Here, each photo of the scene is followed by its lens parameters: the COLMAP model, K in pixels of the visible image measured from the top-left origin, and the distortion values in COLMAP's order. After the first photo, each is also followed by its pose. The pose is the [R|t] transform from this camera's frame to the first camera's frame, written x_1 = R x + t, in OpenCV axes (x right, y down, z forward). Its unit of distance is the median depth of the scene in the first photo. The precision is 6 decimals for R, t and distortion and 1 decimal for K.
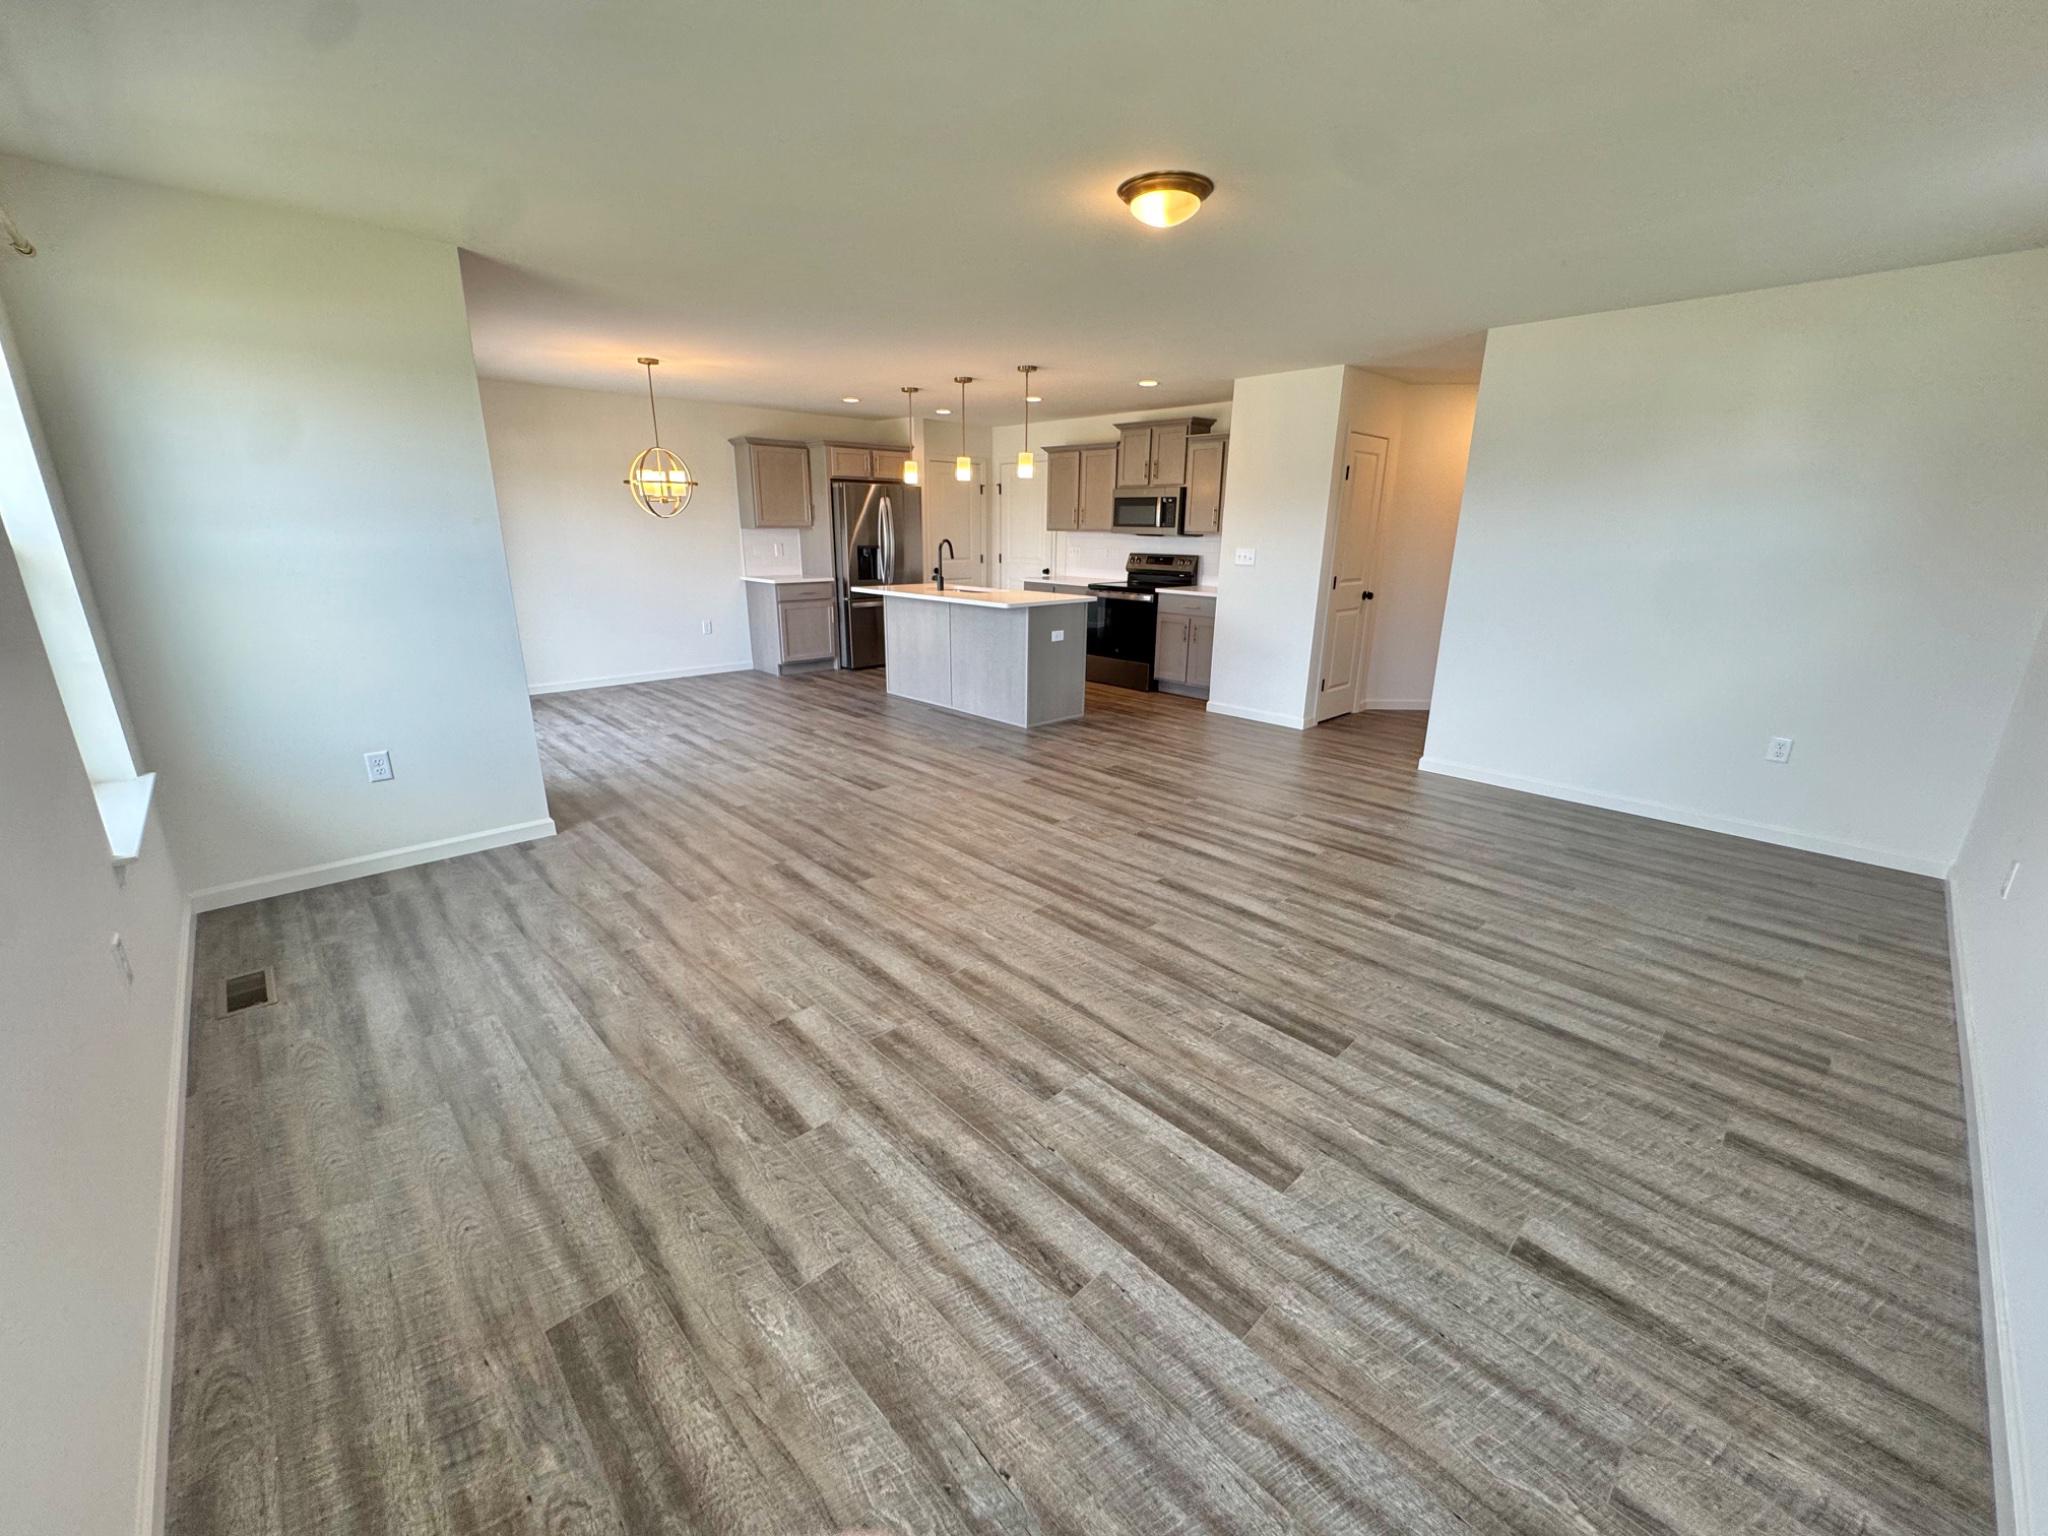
lens RADIAL K [[813.1, 0, 1017.7], [0, 813.1, 760.5], [0, 0, 1]] dist [-0.000098, 0.000032]
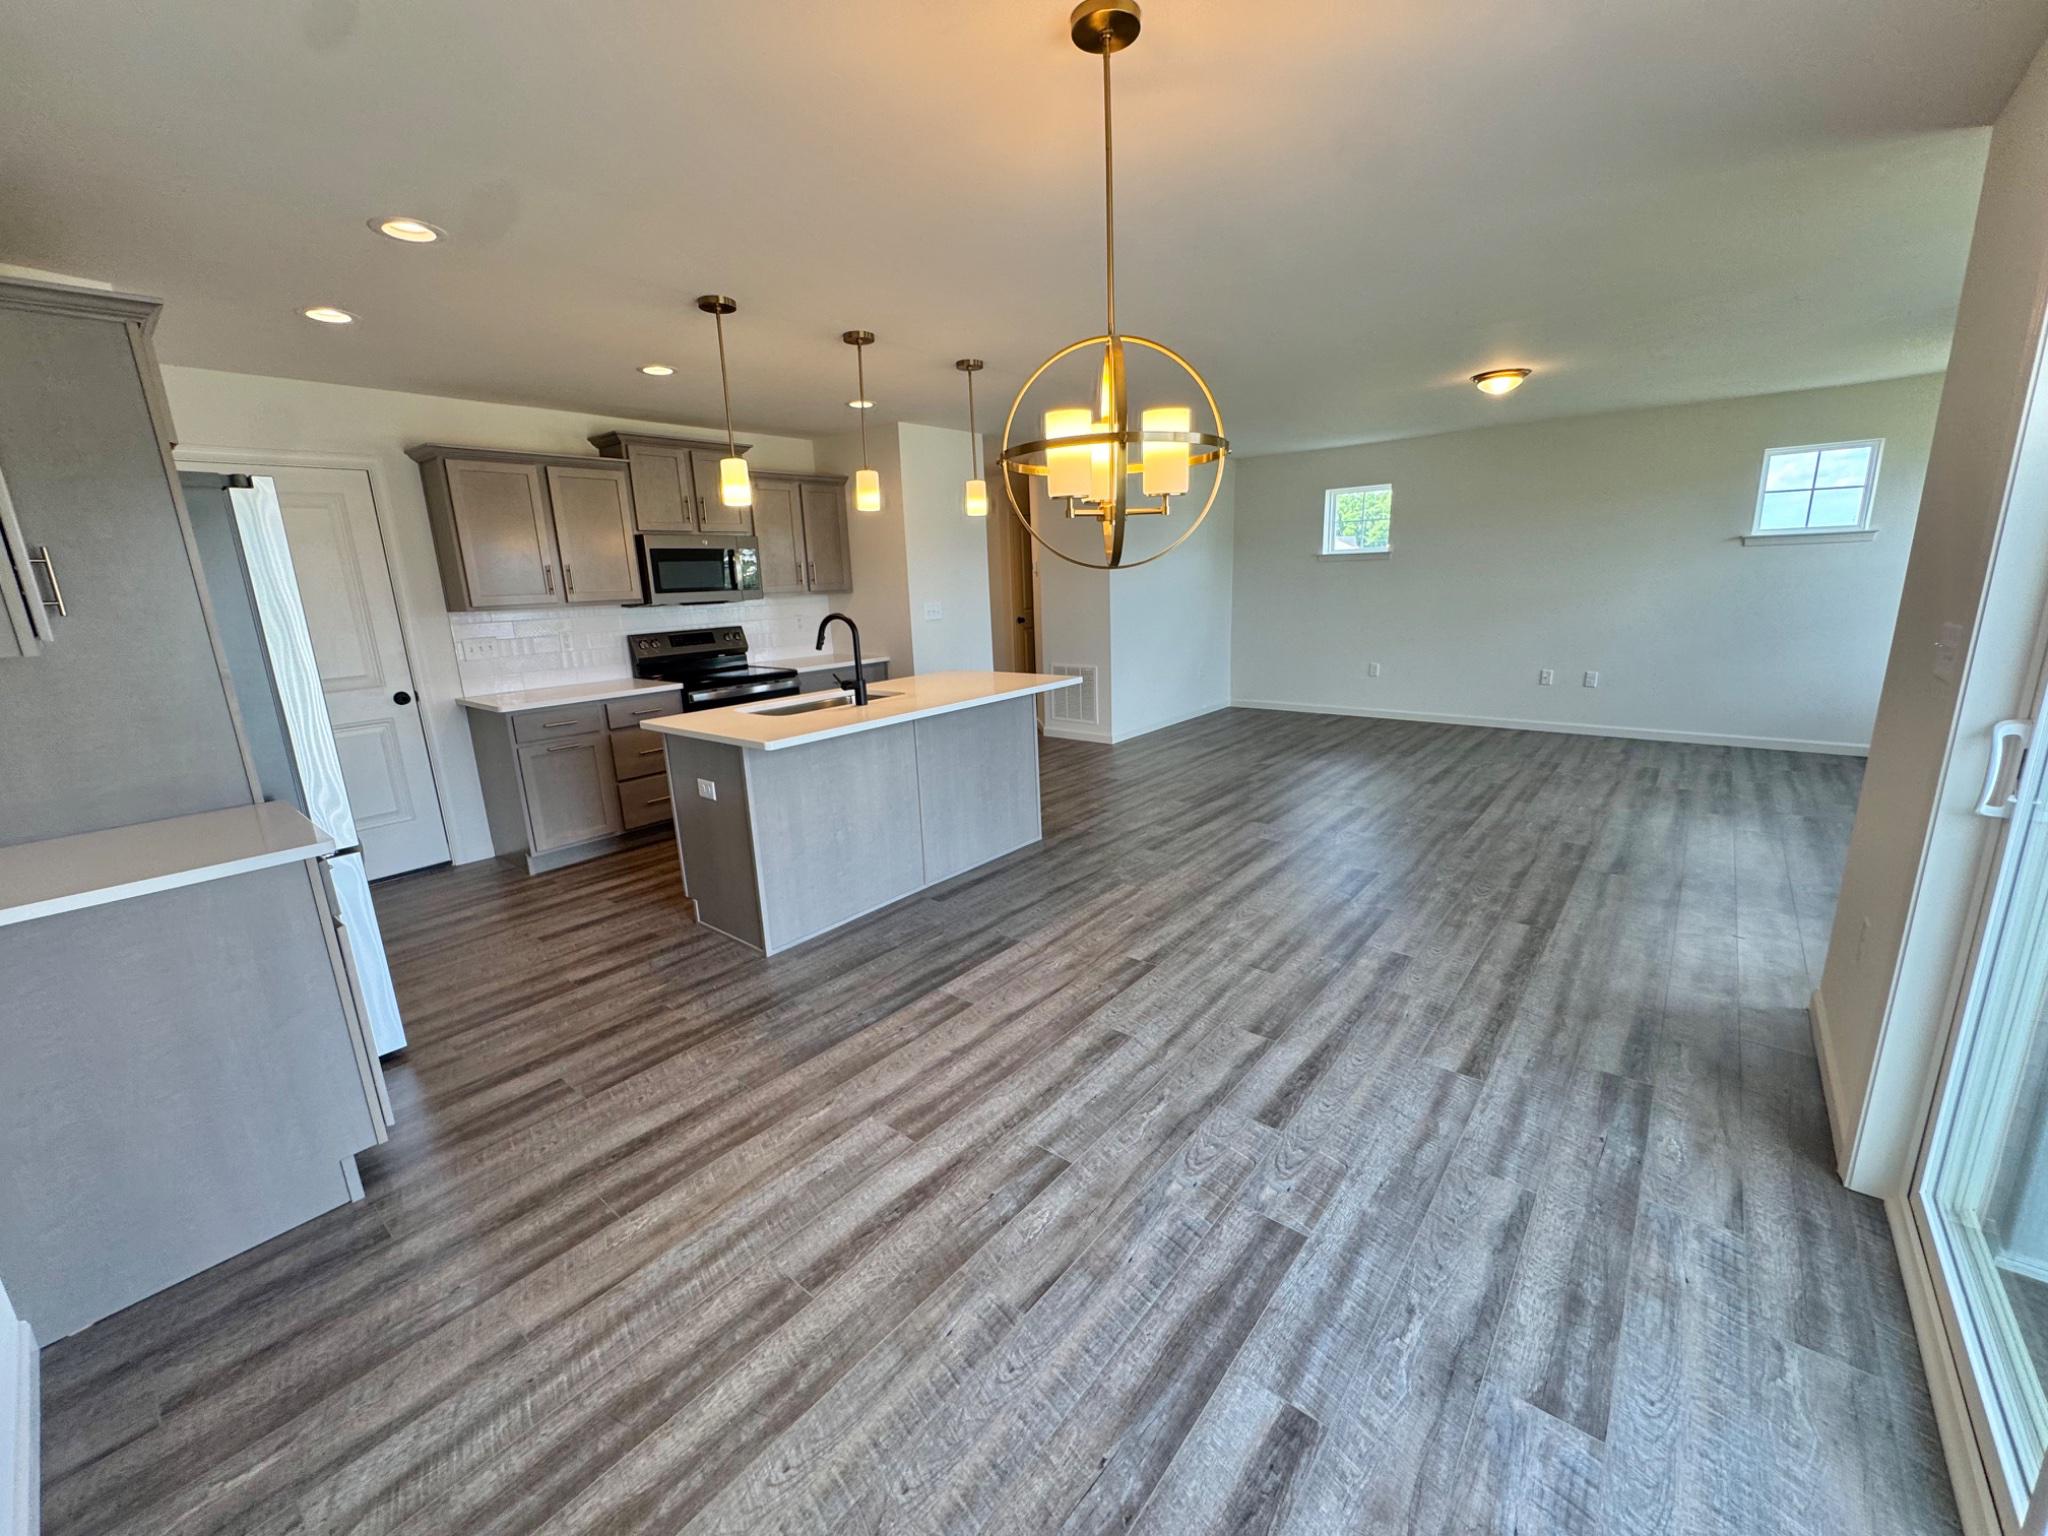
lens RADIAL K [[813.1, 0, 1021.4], [0, 813.1, 766.6], [0, 0, 1]] dist [-0.000098, 0.000032]
pose [[-0.111509, -0.237007, 0.965087, -0.600495], [0.314042, 0.912974, 0.260494, -0.260130], [-0.942838, 0.332125, -0.027374, 0.857777]]
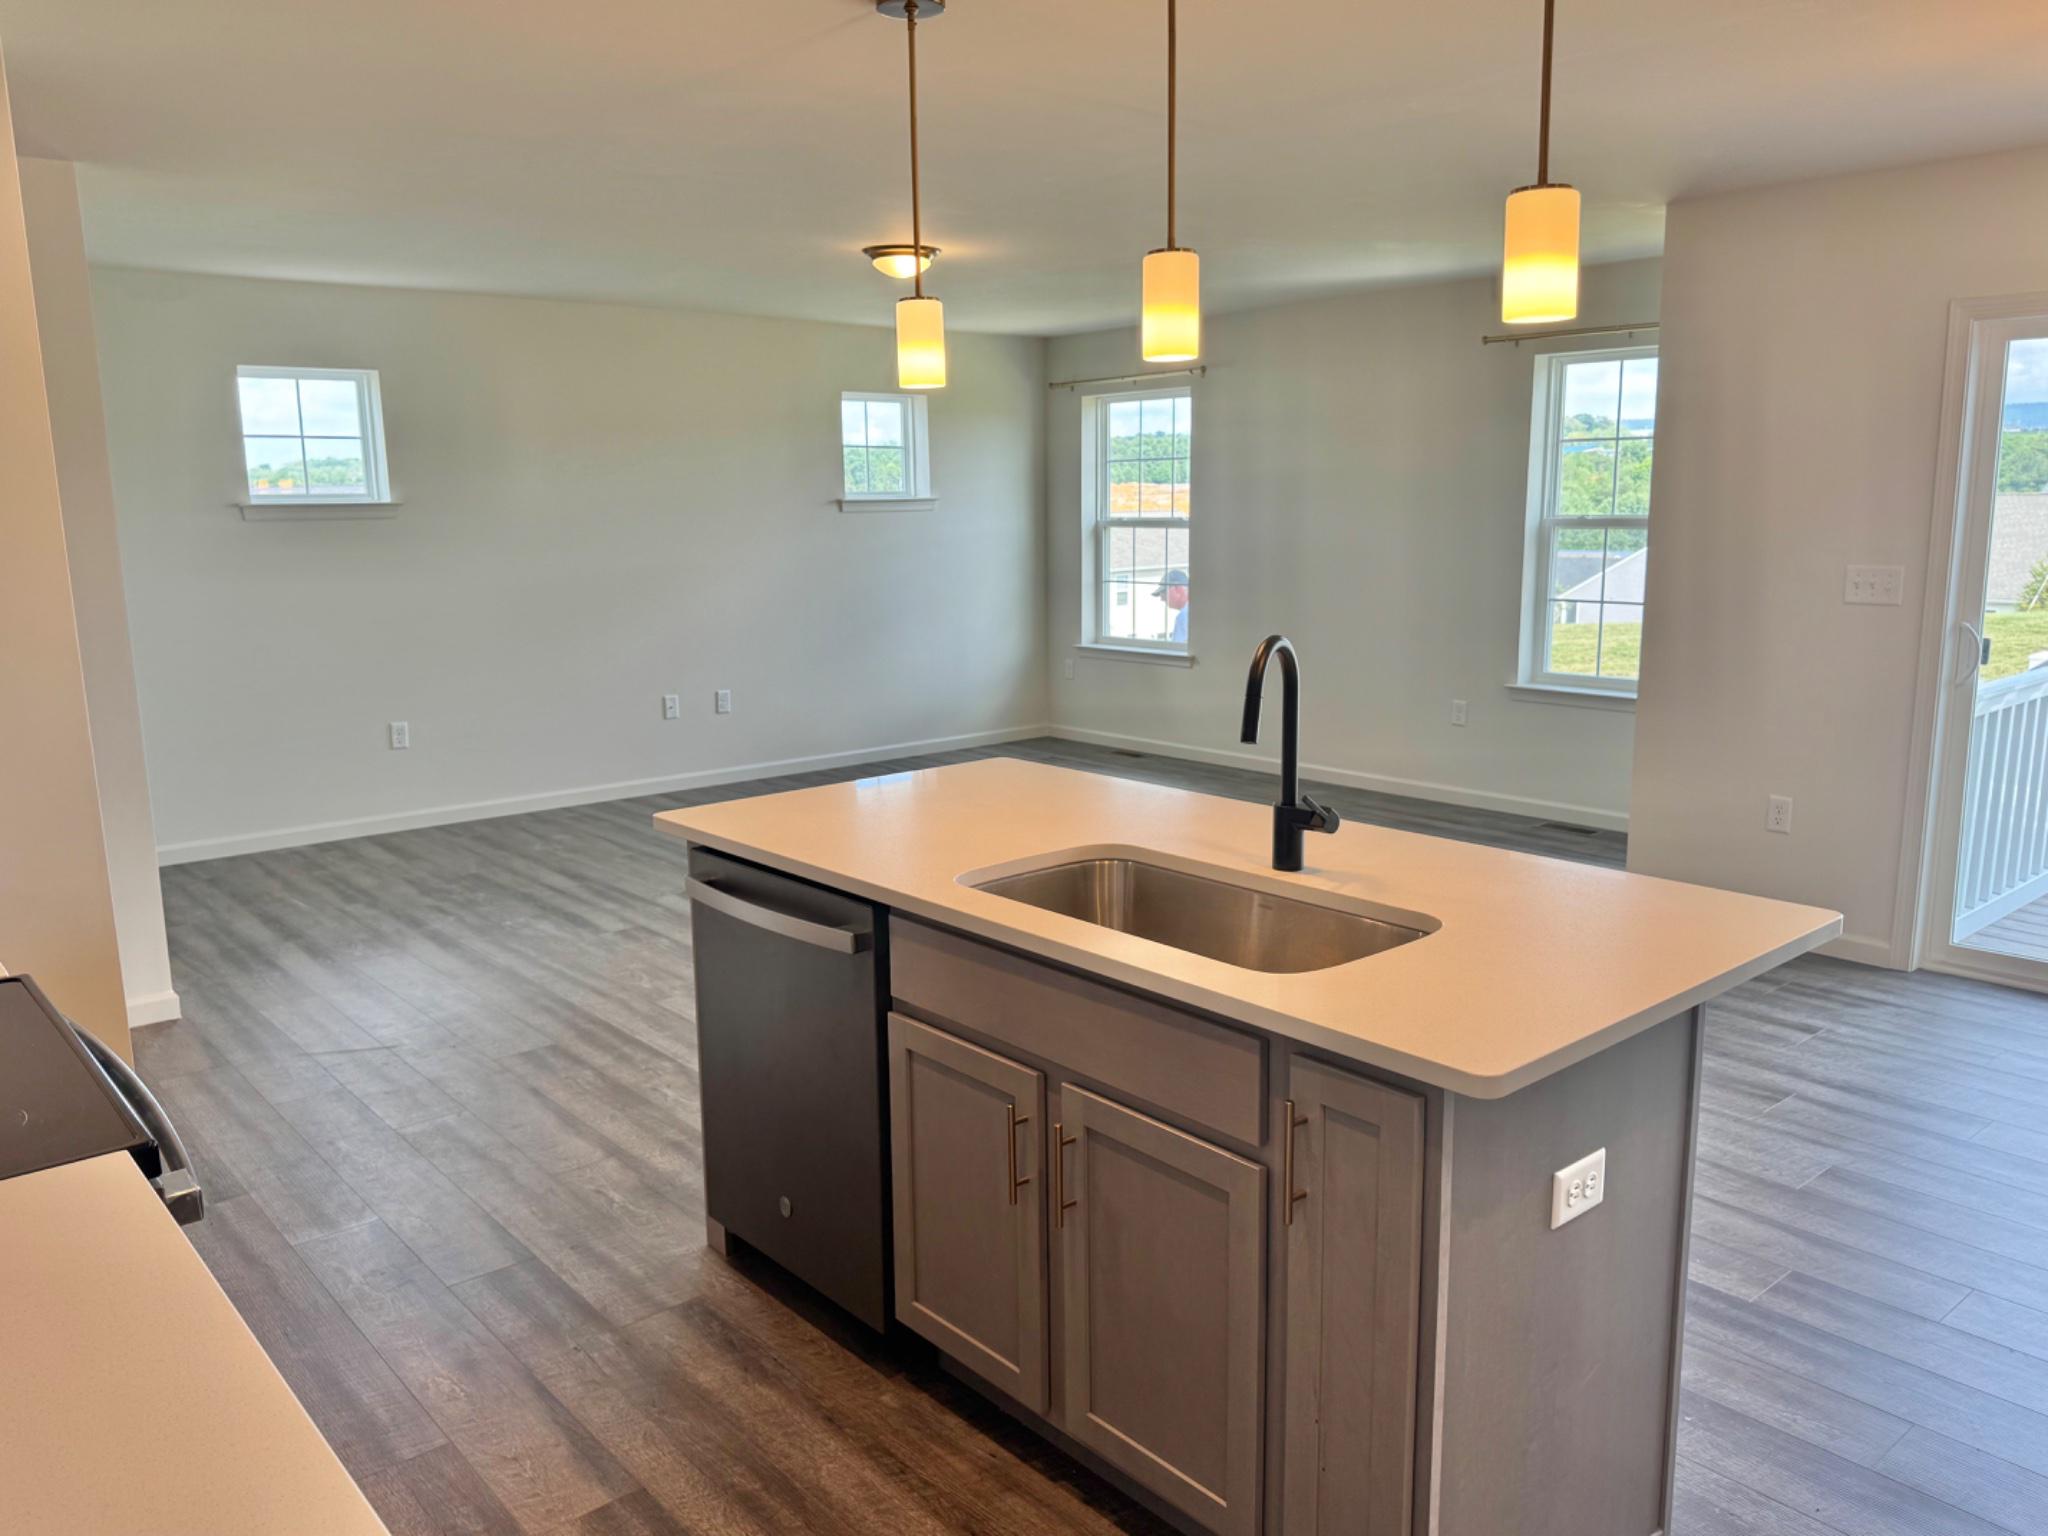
lens RADIAL K [[1521.8, 0, 1024.1], [0, 1521.8, 749.2], [0, 0, 1]] dist [0.050206, -0.058378]
pose [[-0.998955, -0.009407, 0.044728, -0.038488], [0.011016, 0.900195, 0.435347, -0.378216], [-0.044359, 0.435385, -0.899151, 1.243272]]
